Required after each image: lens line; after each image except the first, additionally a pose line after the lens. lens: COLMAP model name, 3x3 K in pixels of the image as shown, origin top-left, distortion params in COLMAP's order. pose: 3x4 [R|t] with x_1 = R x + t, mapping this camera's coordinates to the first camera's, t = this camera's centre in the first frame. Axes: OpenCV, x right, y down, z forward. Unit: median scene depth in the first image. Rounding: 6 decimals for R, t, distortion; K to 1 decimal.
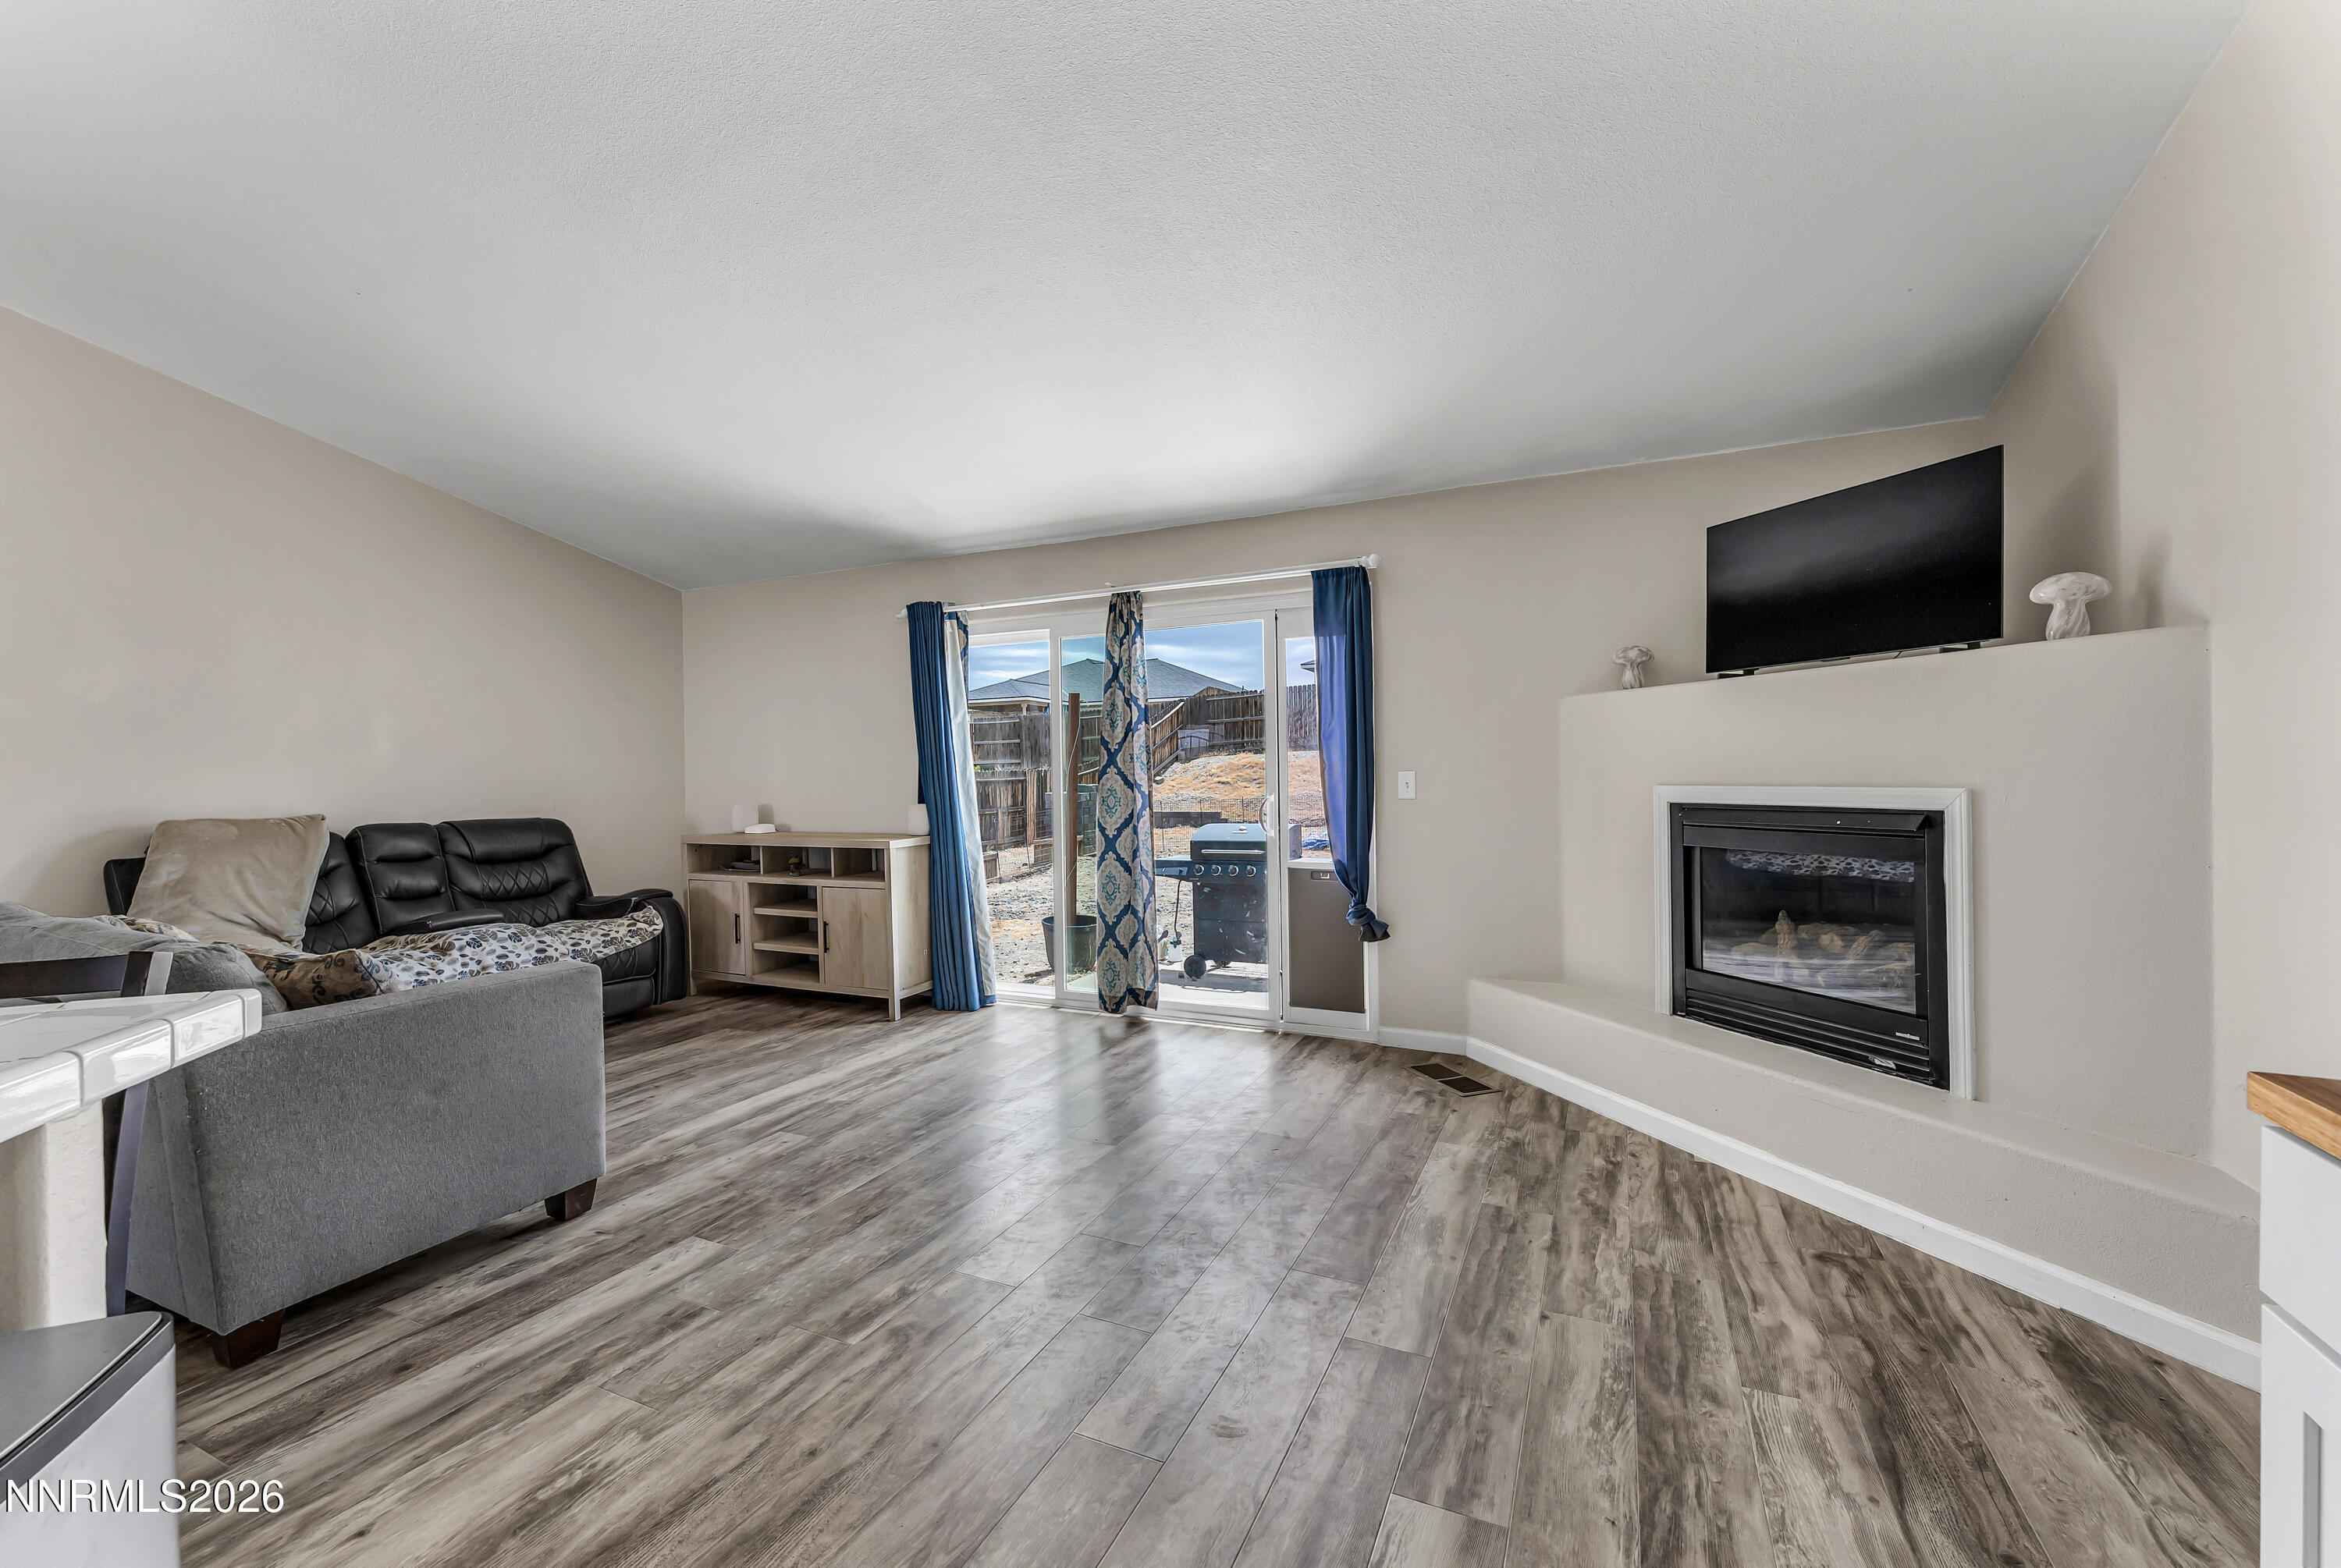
lens RADIAL K [[951.2, 0, 1153.5], [0, 951.2, 780.5], [0, 0, 1]] dist [0.000383, -0.000483]
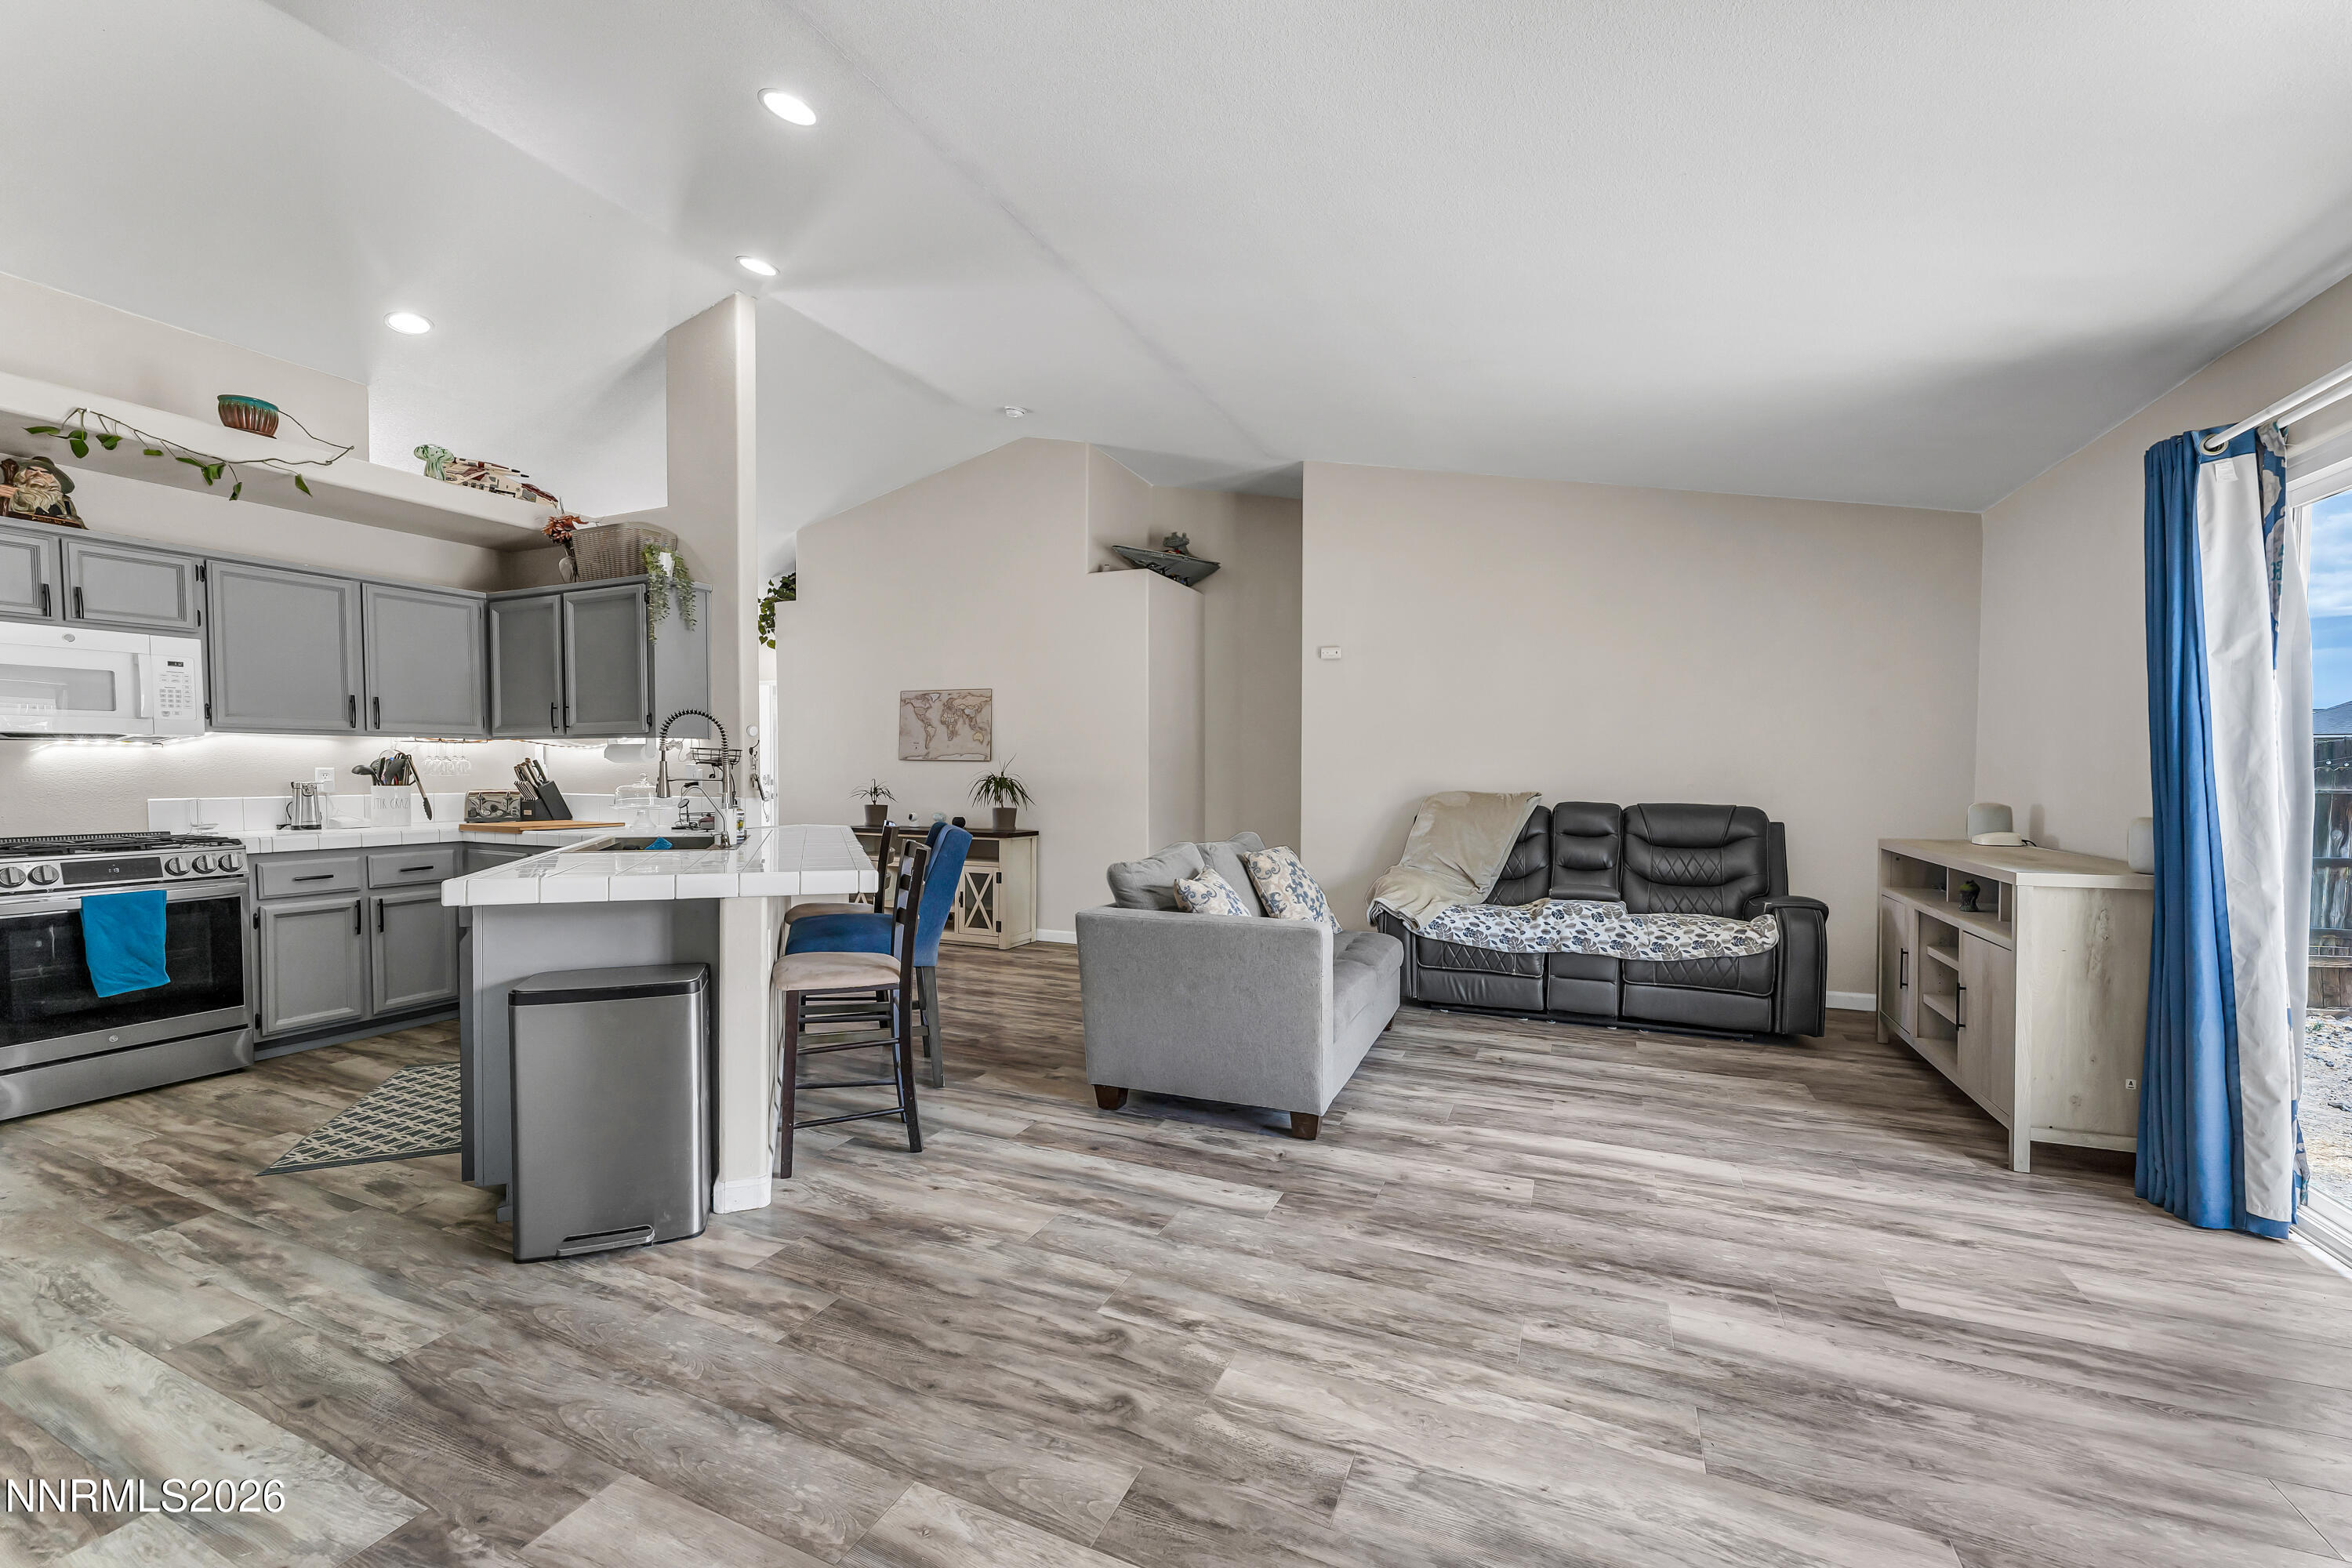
lens RADIAL K [[955.8, 0, 1186.5], [0, 955.8, 794.1], [0, 0, 1]] dist [0.000383, -0.000483]
pose [[0.032988, 0.042450, -0.998554, 0.320419], [-0.005910, 0.999088, 0.042277, -0.009051], [0.999438, 0.004507, 0.033209, 0.477239]]
